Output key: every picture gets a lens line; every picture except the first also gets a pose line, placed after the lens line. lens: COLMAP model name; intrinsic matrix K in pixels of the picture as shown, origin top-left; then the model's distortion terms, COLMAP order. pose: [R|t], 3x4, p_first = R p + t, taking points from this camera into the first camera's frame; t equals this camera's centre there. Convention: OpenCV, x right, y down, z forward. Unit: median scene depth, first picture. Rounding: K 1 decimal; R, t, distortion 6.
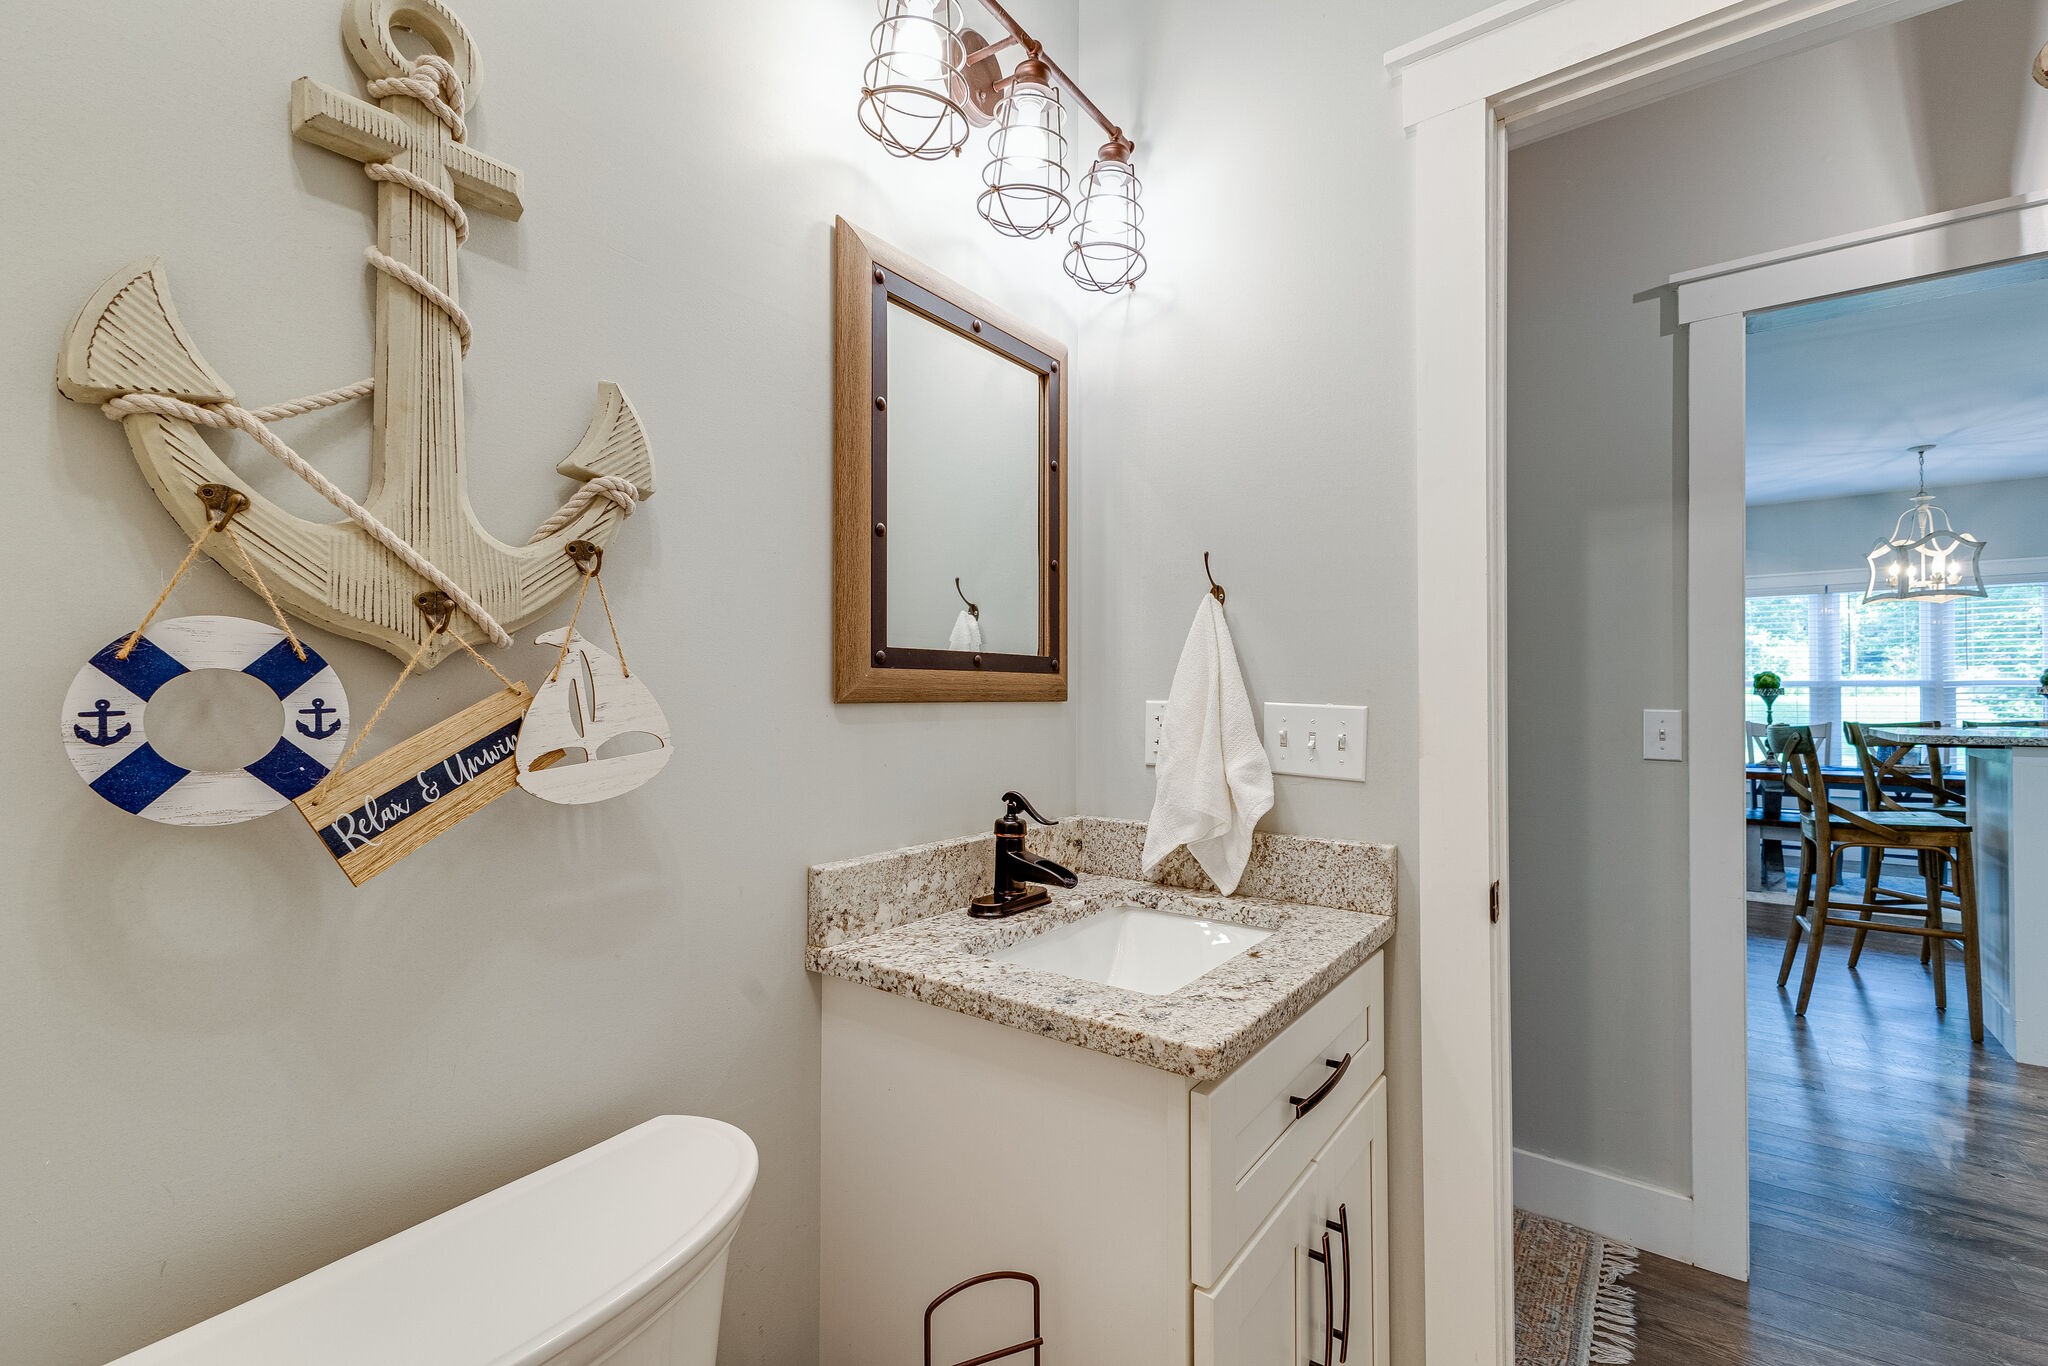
lens RADIAL K [[873.9, 0, 1050.9], [0, 873.9, 685.2], [0, 0, 1]] dist [0.012913, -0.000248]
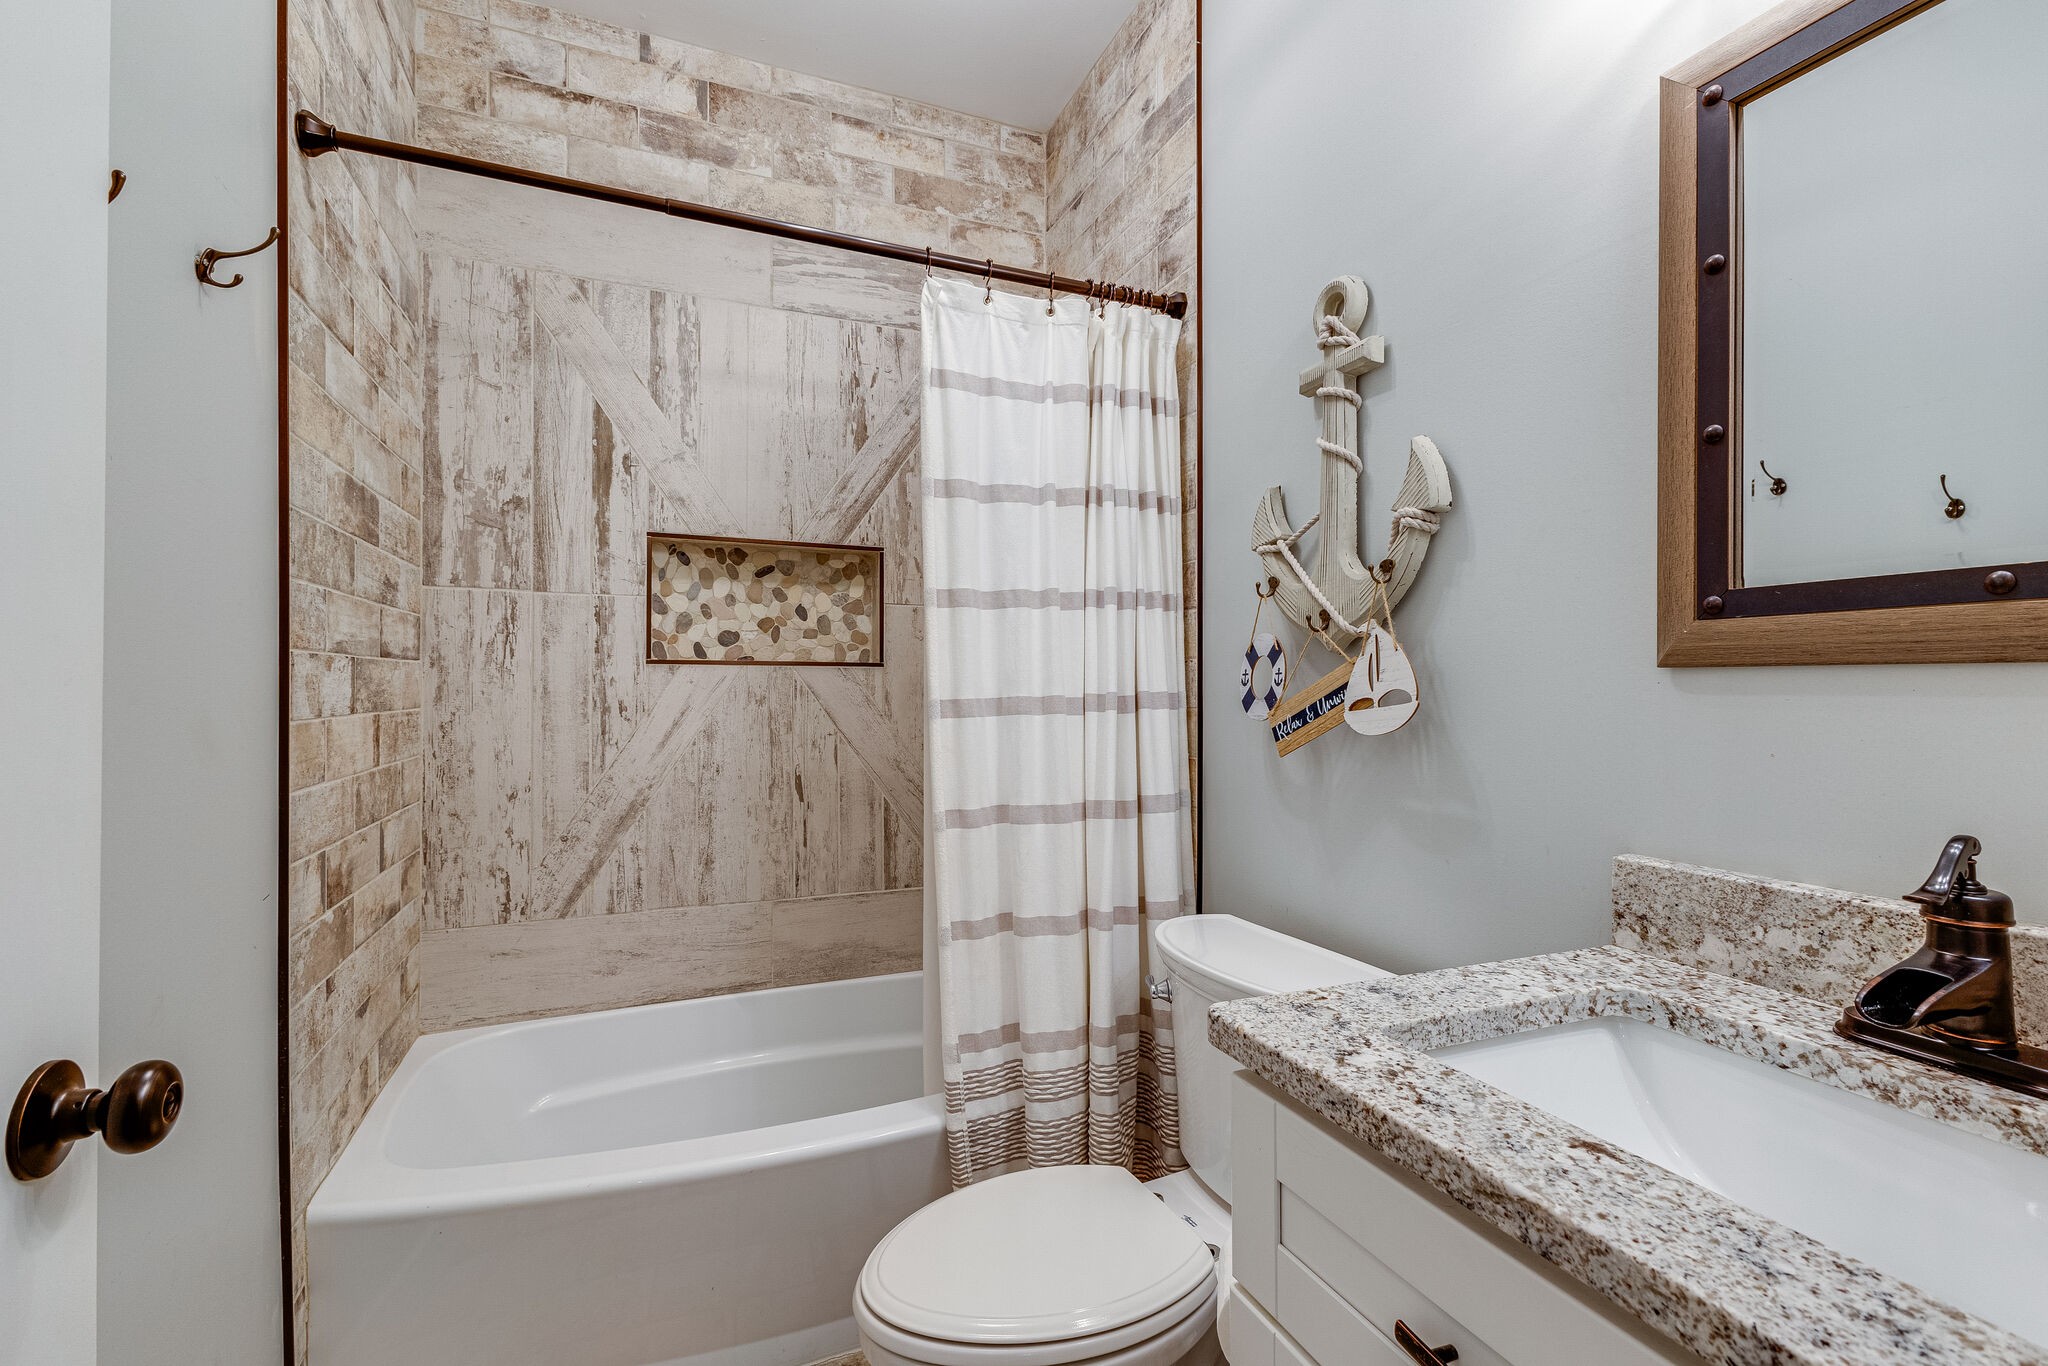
lens RADIAL K [[881.0, 0, 1024.0], [0, 881.0, 683.0], [0, 0, 1]] dist [0.006557, 0.000059]
pose [[-0.512907, -0.005446, -0.858427, 1.003069], [0.003868, 0.999955, -0.008655, 0.051442], [0.858435, -0.007760, -0.512863, 1.172350]]
